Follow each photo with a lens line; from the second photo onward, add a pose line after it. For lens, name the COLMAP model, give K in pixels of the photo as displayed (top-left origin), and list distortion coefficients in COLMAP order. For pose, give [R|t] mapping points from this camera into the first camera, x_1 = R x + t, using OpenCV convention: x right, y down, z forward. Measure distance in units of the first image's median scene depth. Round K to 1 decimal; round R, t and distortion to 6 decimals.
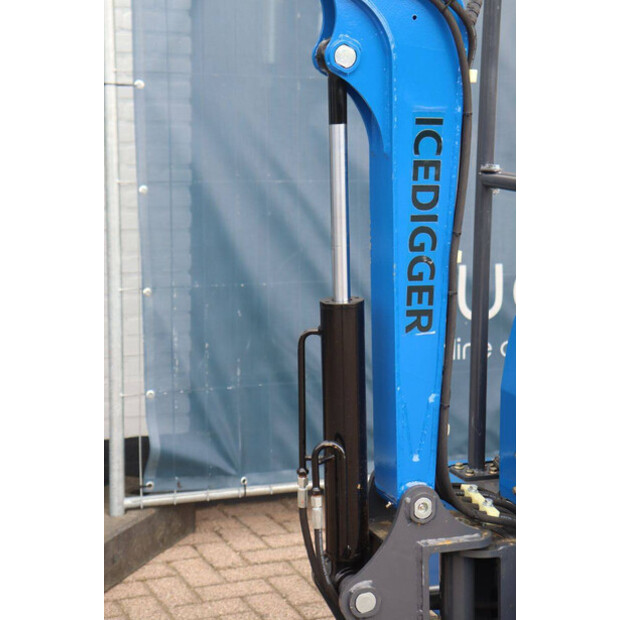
lens RADIAL K [[1470.8, 0, 310.0], [0, 1470.8, 310.0], [0, 0, 1]] dist [0.414384, 0.456362]
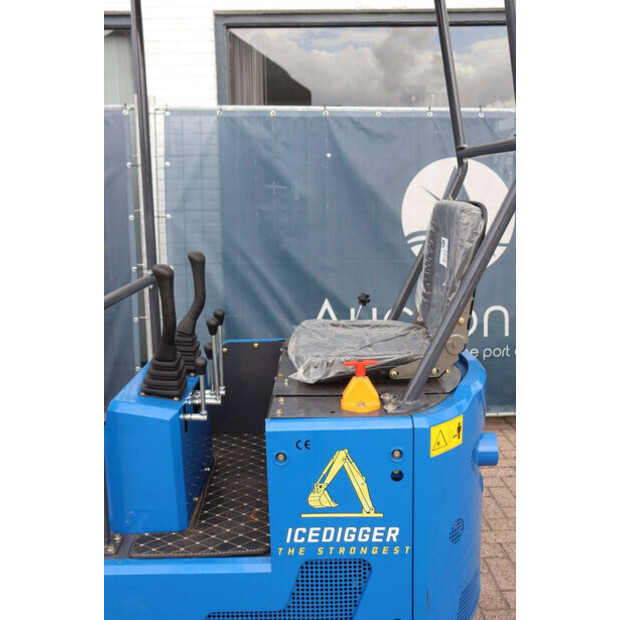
lens RADIAL K [[666.5, 0, 308.2], [0, 666.5, 260.3], [0, 0, 1]] dist [-0.070047, 0.015725]
pose [[0.935271, 0.005501, -0.353889, 0.619431], [-0.024864, 0.998430, -0.050190, -0.084966], [0.353058, 0.055741, 0.933940, 0.386849]]
